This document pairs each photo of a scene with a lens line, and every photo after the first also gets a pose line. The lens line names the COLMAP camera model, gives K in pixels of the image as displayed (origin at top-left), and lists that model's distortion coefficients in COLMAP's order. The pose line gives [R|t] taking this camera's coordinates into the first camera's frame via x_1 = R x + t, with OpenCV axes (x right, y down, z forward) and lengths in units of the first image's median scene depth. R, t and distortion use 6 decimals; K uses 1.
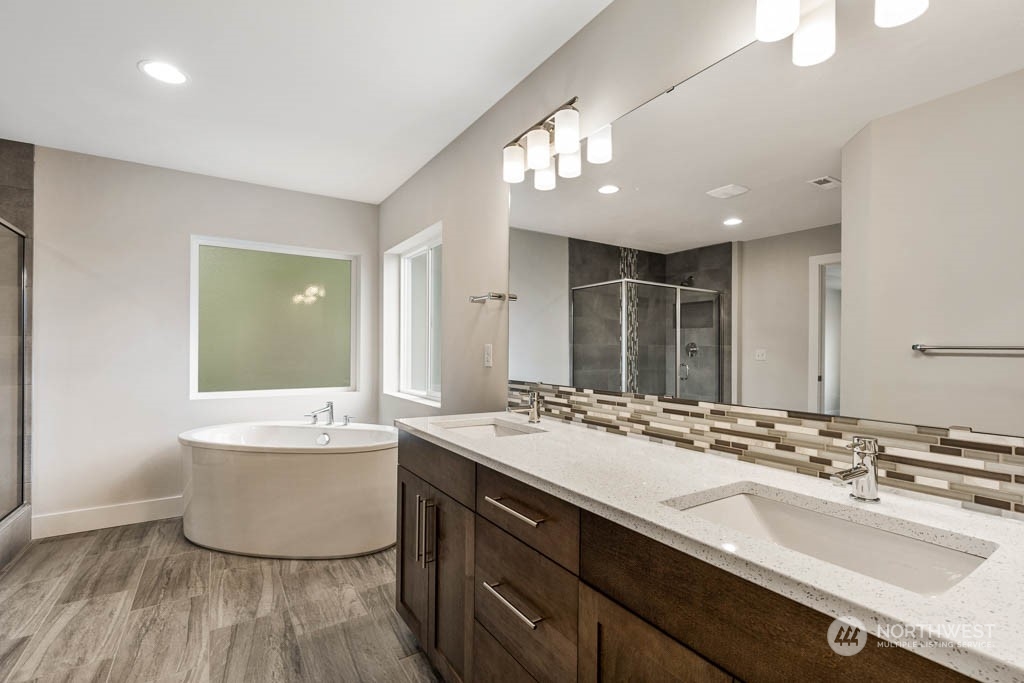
lens RADIAL K [[464.1, 0, 511.7], [0, 464.1, 347.4], [0, 0, 1]] dist [0.008981, -0.000909]
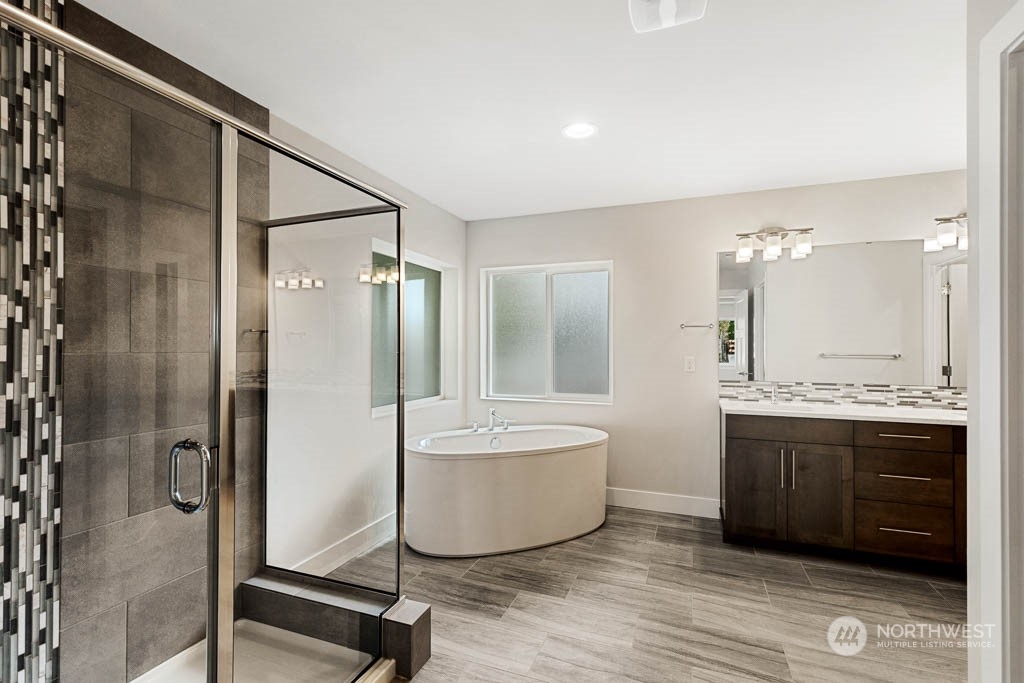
lens RADIAL K [[464.1, 0, 515.4], [0, 464.1, 342.1], [0, 0, 1]] dist [0.008981, -0.000909]
pose [[0.802736, 0.004288, 0.596320, -1.813851], [-0.002602, 0.999990, -0.003688, -0.061443], [-0.596329, 0.001409, 0.802739, 0.188711]]
